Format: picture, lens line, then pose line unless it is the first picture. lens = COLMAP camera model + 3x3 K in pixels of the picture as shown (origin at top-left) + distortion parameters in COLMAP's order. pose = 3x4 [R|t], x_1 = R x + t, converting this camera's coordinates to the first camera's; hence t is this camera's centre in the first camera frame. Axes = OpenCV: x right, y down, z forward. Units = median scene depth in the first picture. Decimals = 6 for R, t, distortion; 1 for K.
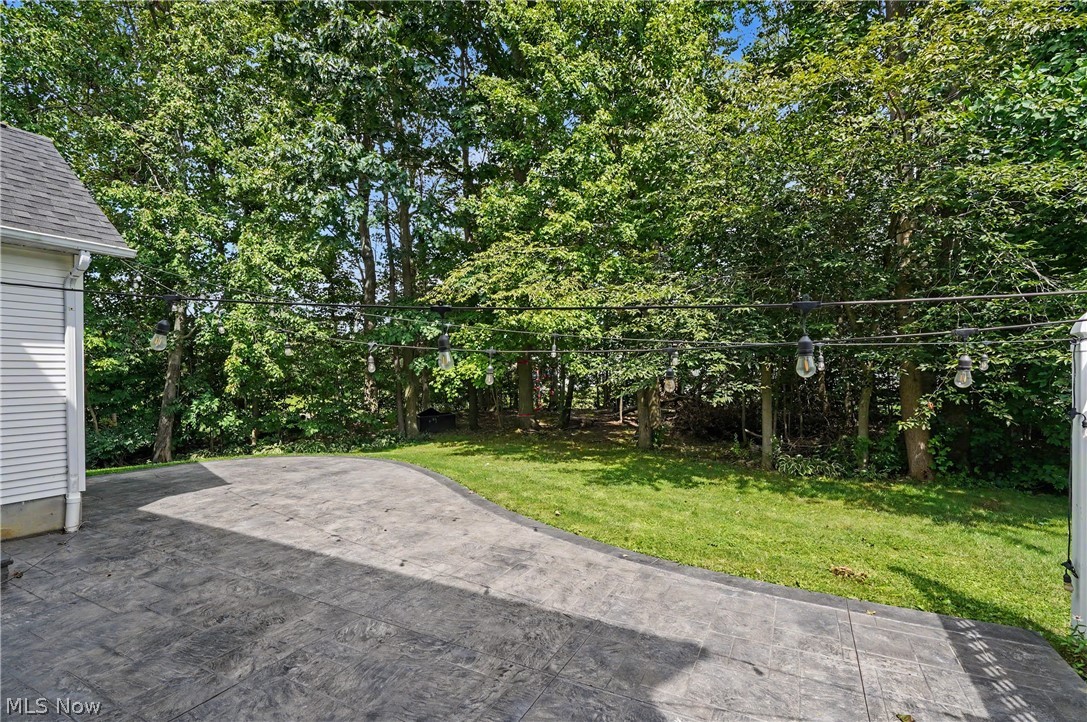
lens RADIAL K [[497.2, 0, 543.8], [0, 497.2, 371.1], [0, 0, 1]] dist [-0.009502, -0.000064]
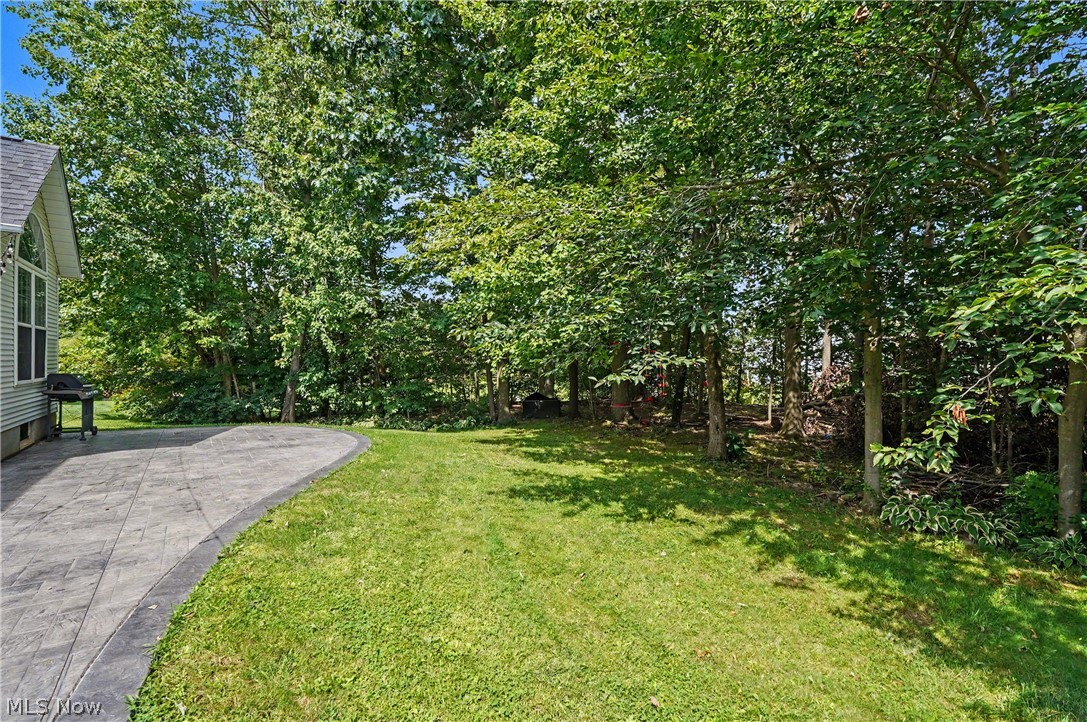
lens RADIAL K [[497.2, 0, 543.8], [0, 497.2, 371.1], [0, 0, 1]] dist [-0.009502, -0.000064]
pose [[0.891524, 0.030899, -0.451918, 0.686368], [-0.022207, 0.999453, 0.024525, 0.035175], [0.452428, -0.011829, 0.891722, 0.522084]]
